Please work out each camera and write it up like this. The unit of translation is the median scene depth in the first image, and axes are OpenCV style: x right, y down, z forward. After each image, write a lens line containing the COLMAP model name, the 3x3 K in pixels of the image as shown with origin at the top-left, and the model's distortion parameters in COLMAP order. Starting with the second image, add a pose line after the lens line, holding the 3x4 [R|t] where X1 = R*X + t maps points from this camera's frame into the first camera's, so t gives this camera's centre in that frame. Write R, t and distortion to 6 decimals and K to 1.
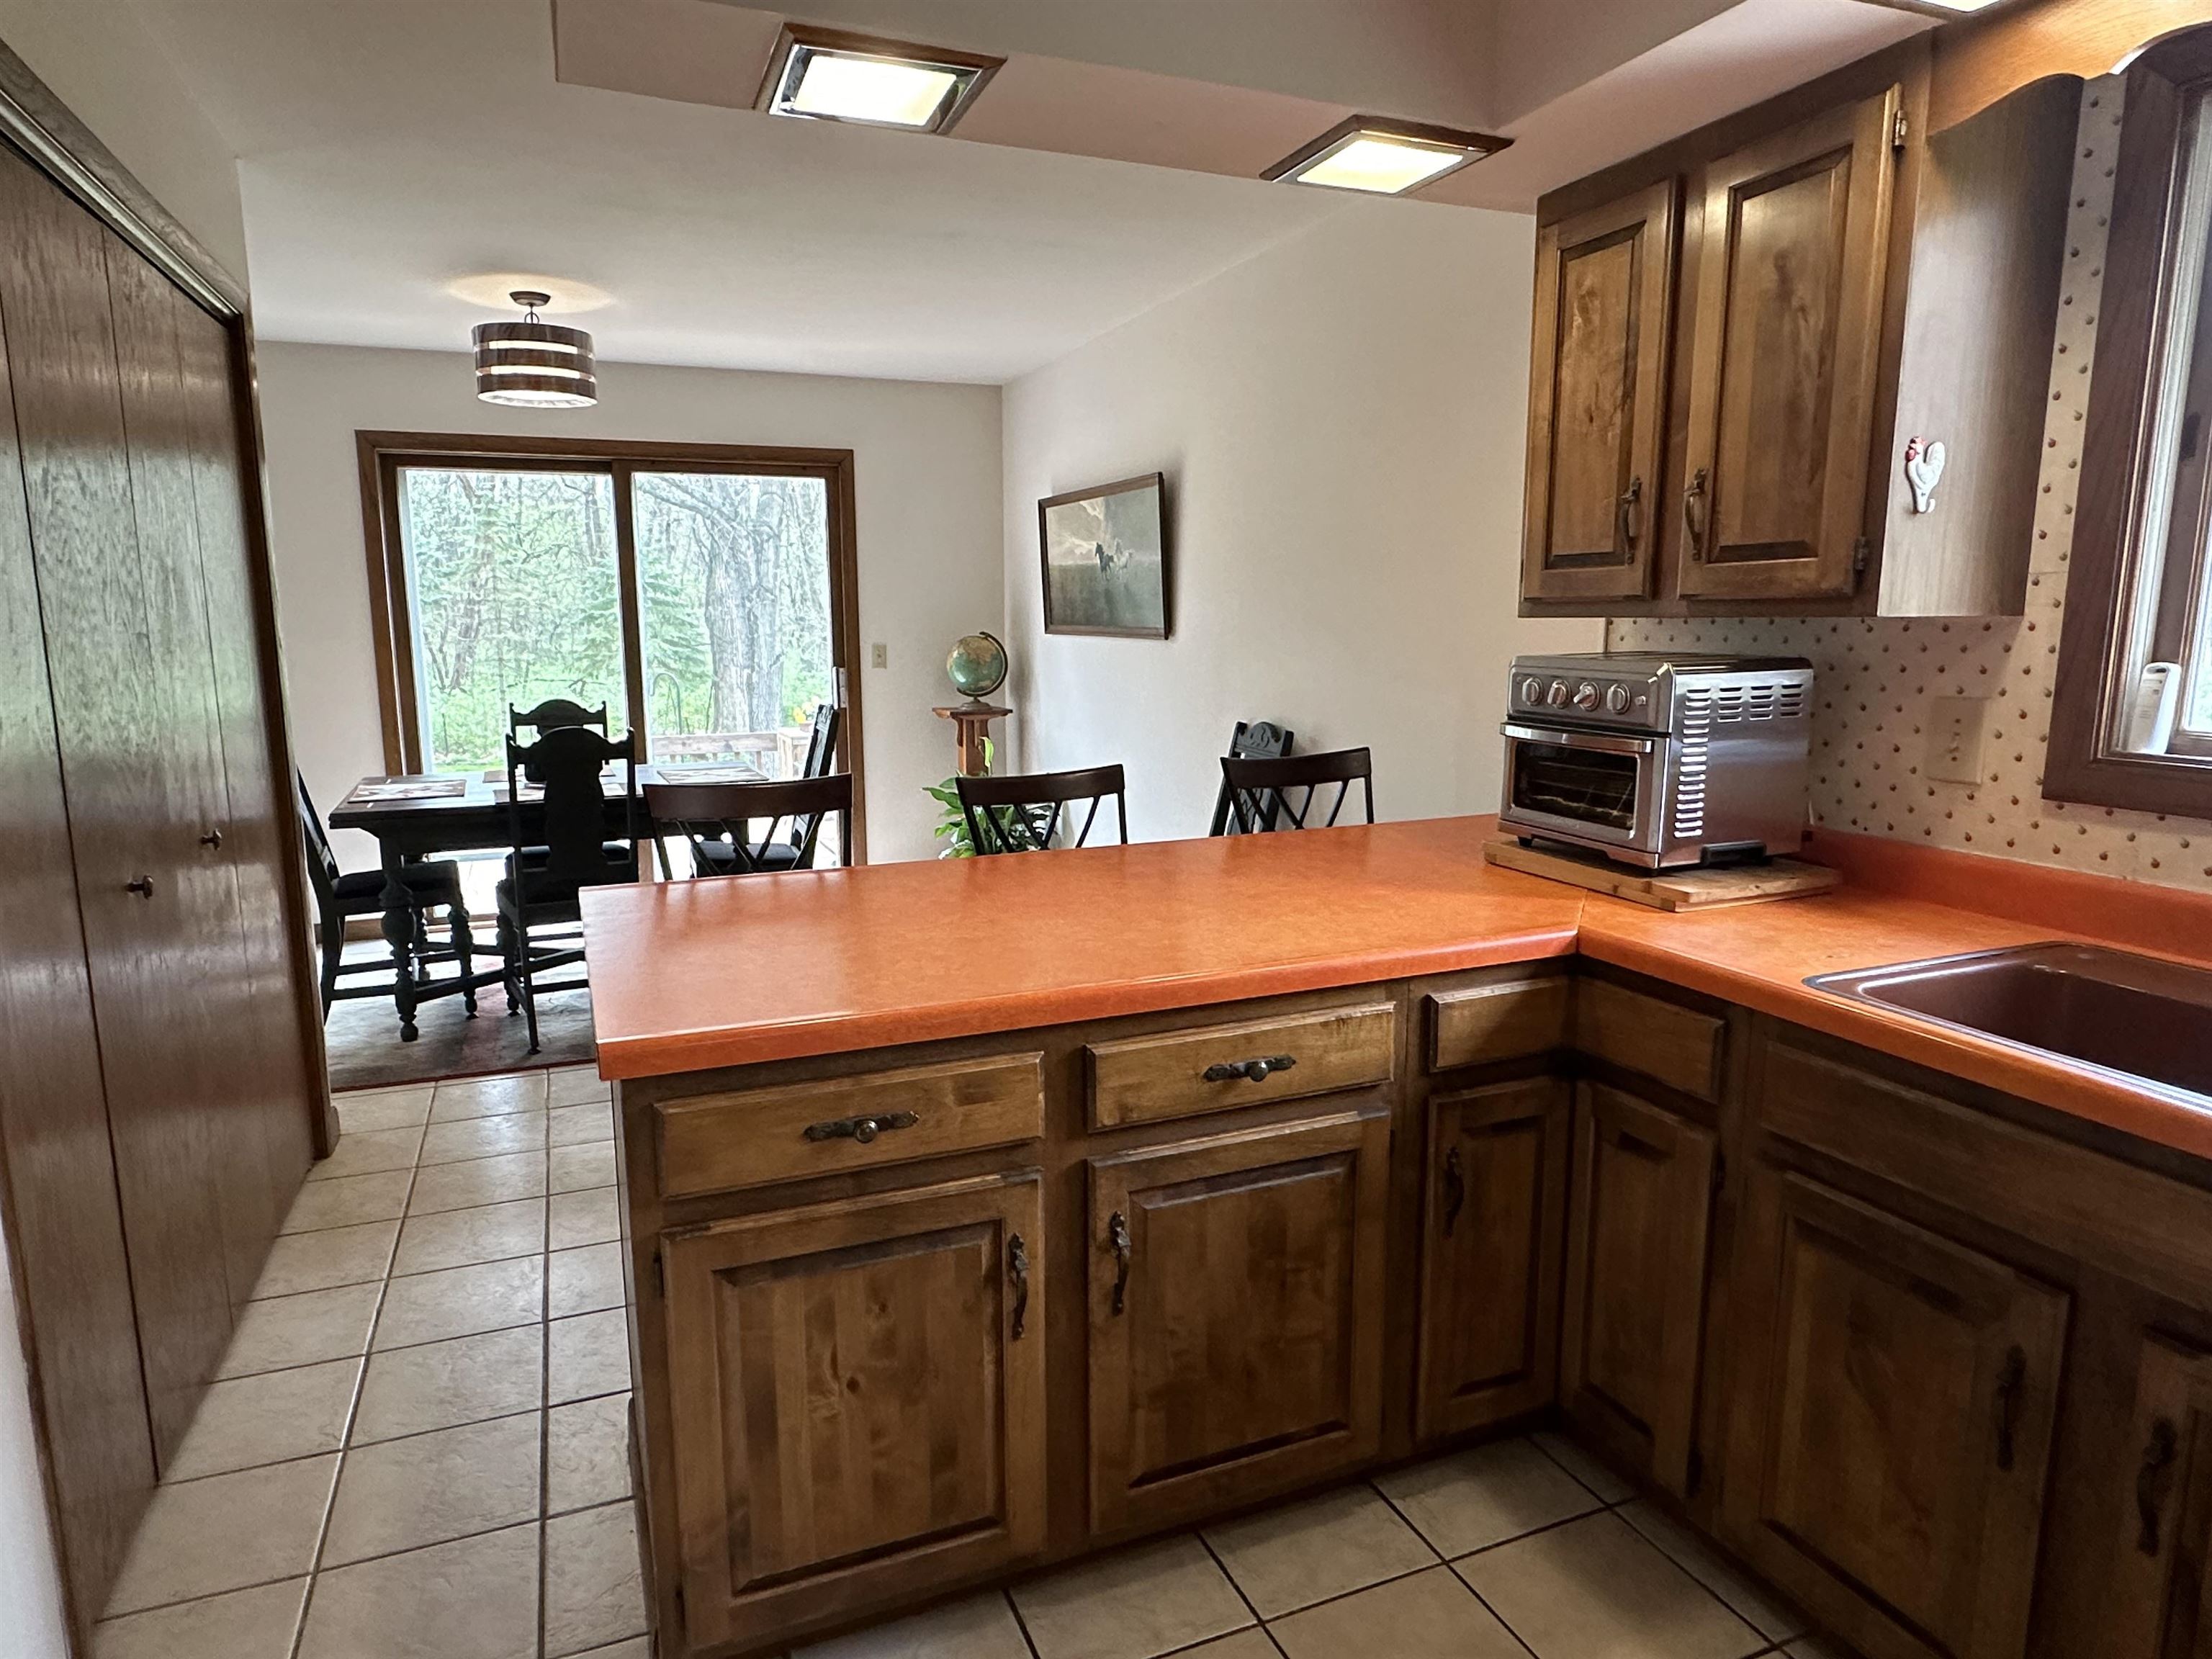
lens RADIAL K [[1305.6, 0, 1106.0], [0, 1305.6, 829.5], [0, 0, 1]] dist [-0.001151, -0.001075]
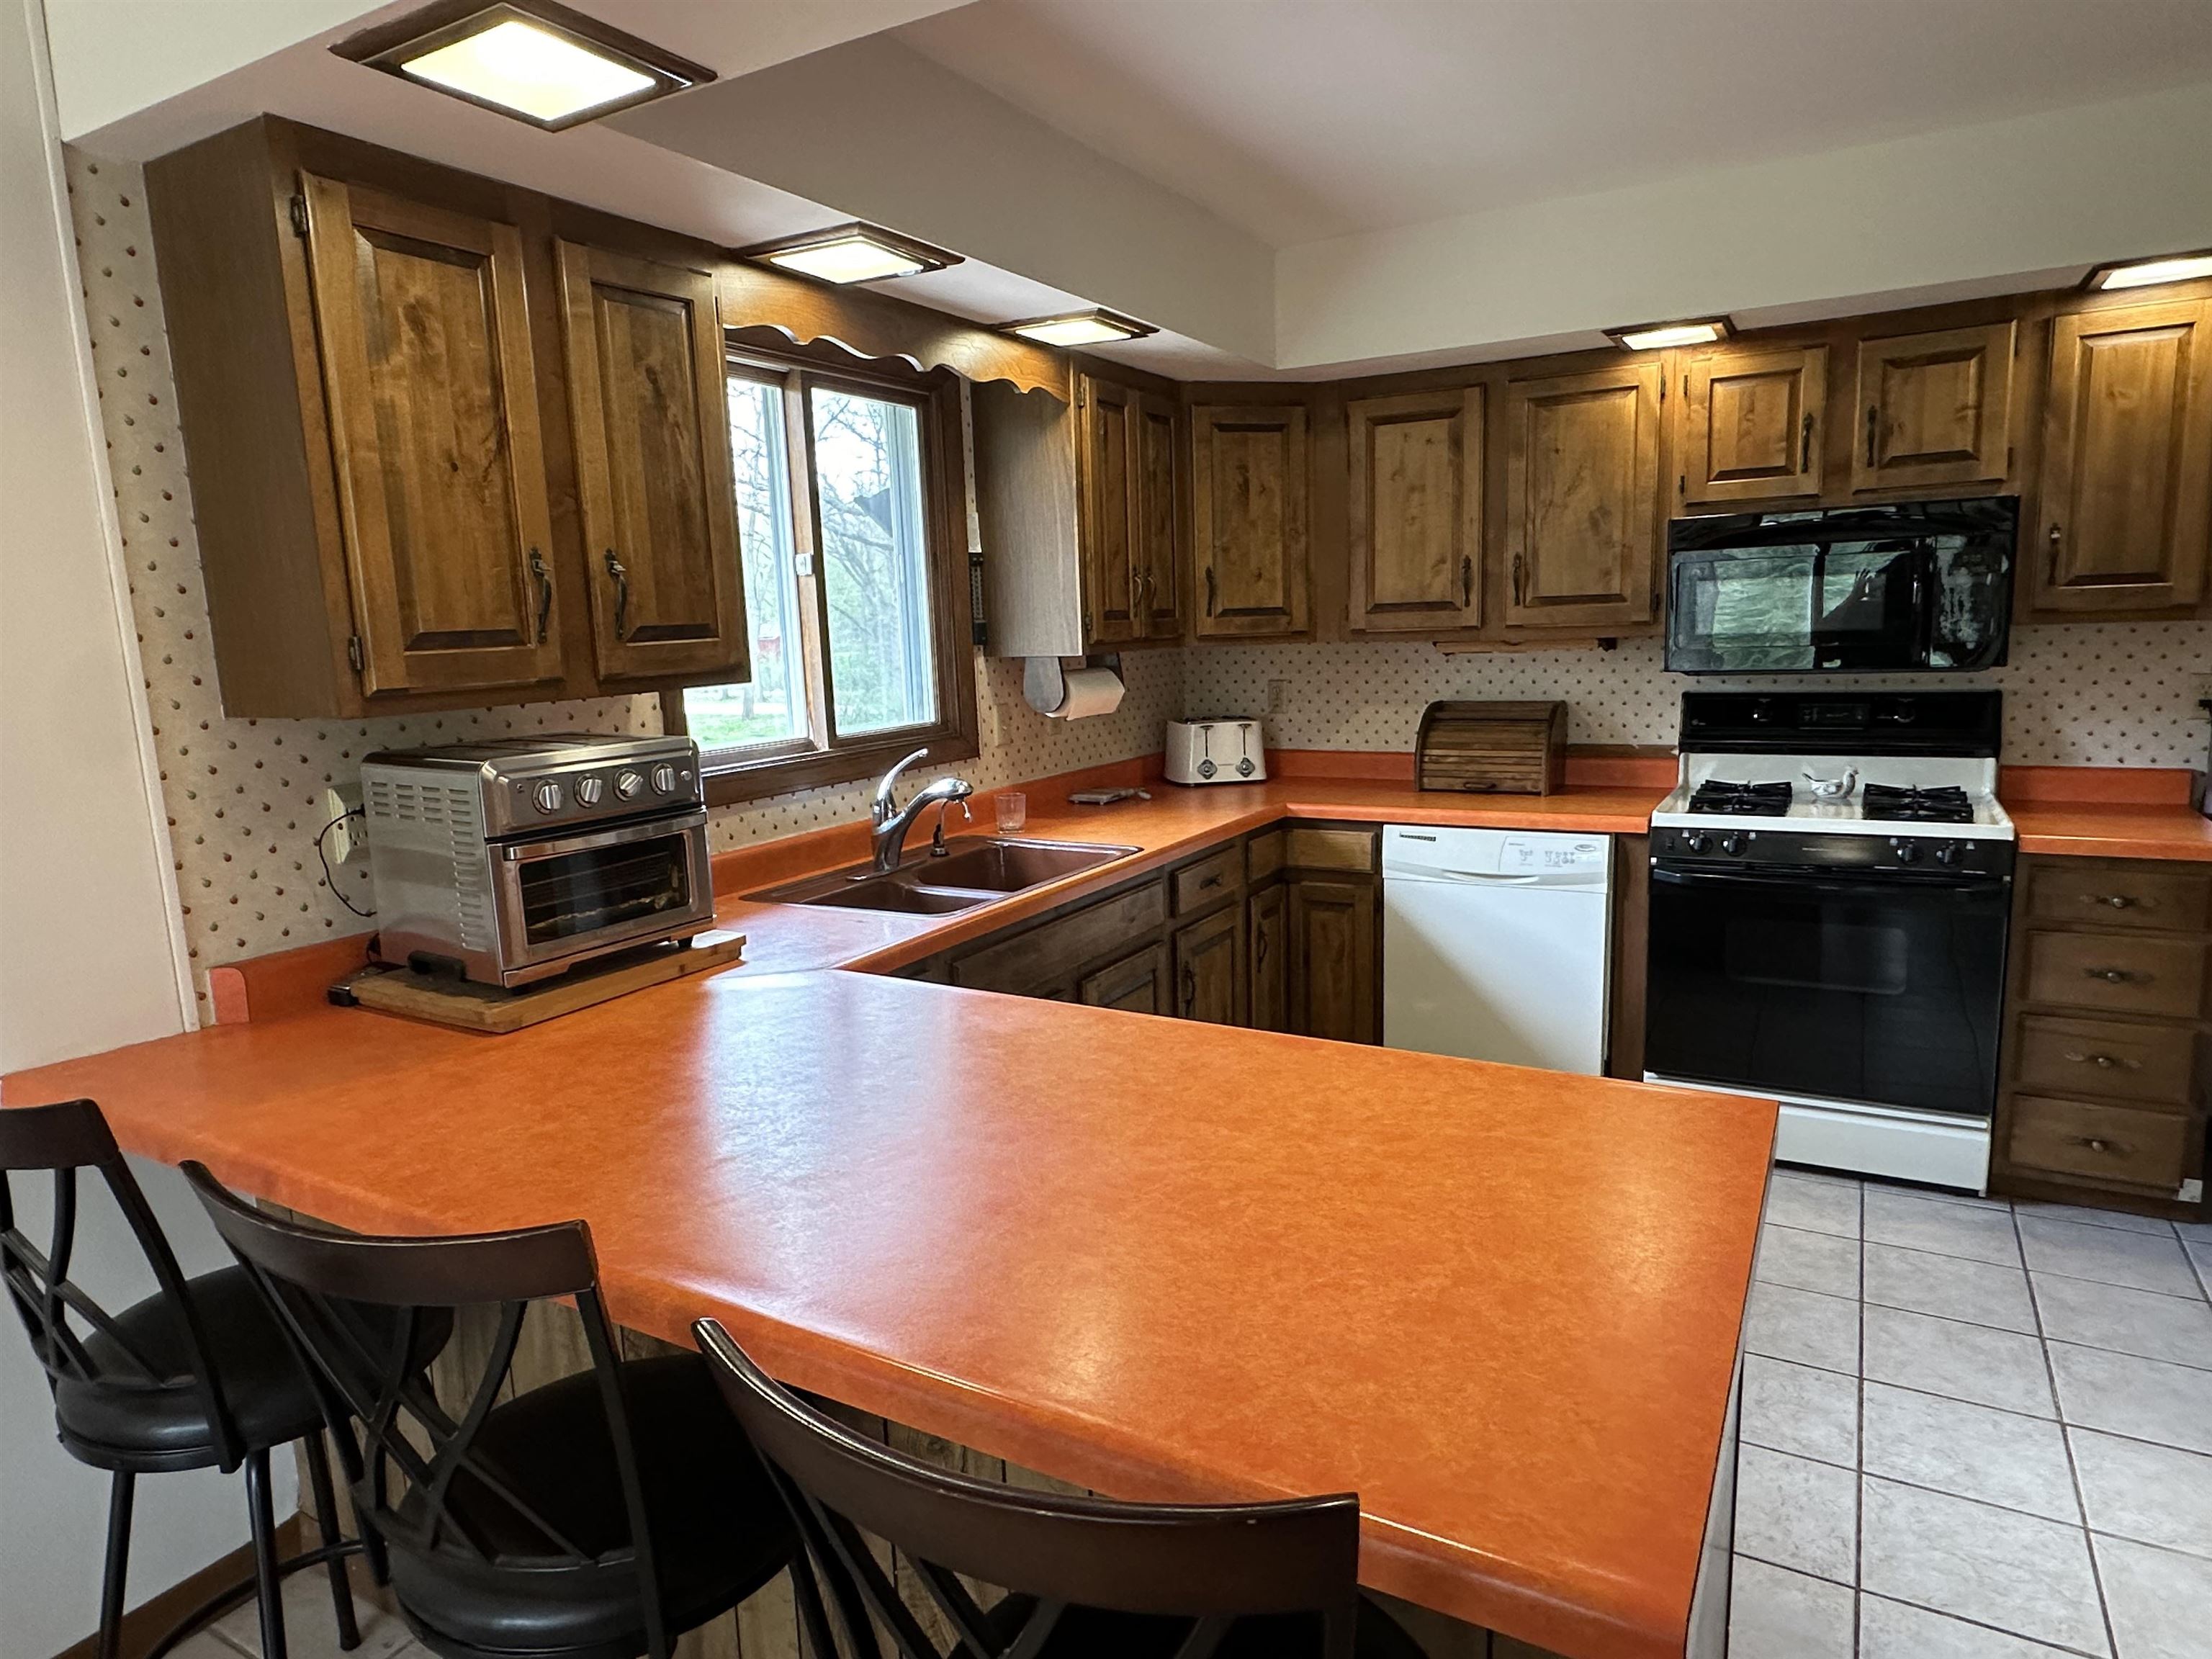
lens RADIAL K [[1305.6, 0, 1106.0], [0, 1305.6, 829.5], [0, 0, 1]] dist [-0.001151, -0.001075]
pose [[-0.616180, -0.110161, 0.779863, -0.566426], [0.162161, 0.951211, 0.262491, -0.262932], [-0.770731, 0.288206, -0.568253, 1.287471]]
